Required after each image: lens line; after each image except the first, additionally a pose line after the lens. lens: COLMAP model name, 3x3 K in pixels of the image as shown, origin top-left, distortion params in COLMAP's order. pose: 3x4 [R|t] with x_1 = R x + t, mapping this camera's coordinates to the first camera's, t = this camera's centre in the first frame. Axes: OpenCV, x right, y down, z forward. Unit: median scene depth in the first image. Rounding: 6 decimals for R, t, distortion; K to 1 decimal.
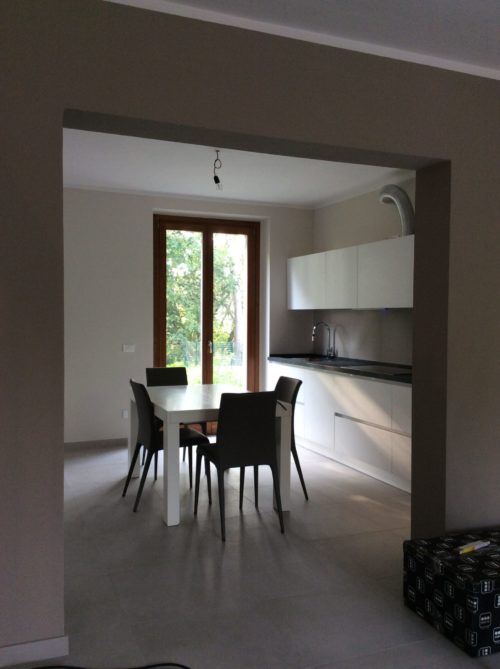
lens RADIAL K [[619.8, 0, 265.4], [0, 619.8, 337.0], [0, 0, 1]] dist [0.105099, -0.202212]
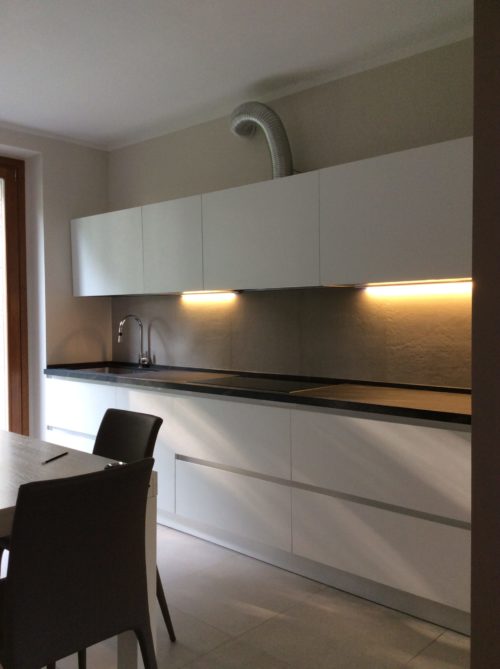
lens RADIAL K [[660.2, 0, 250.5], [0, 660.2, 320.9], [0, 0, 1]] dist [0.100024, 0.000750]
pose [[0.928773, -0.019133, 0.370155, -0.055572], [0.027875, 0.999444, -0.018280, 0.000108], [-0.369599, 0.027296, 0.928790, 0.292695]]
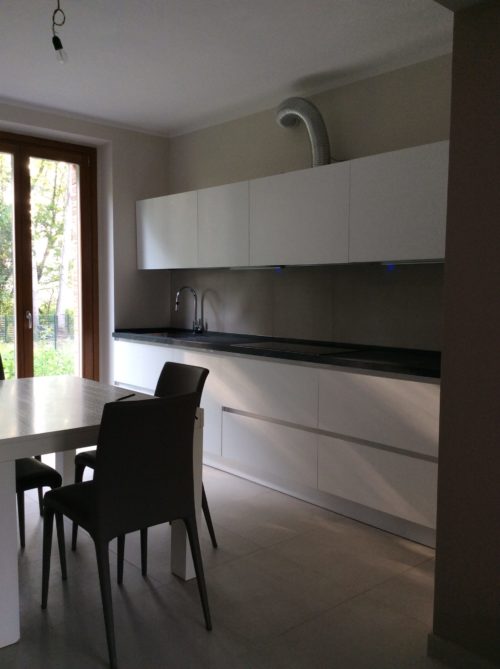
lens RADIAL K [[619.8, 0, 265.4], [0, 619.8, 337.0], [0, 0, 1]] dist [0.105099, -0.202212]
pose [[0.949638, -0.018227, 0.312819, -0.058864], [0.004927, 0.999052, 0.043255, 0.006262], [-0.313311, -0.039536, 0.948827, 0.246254]]
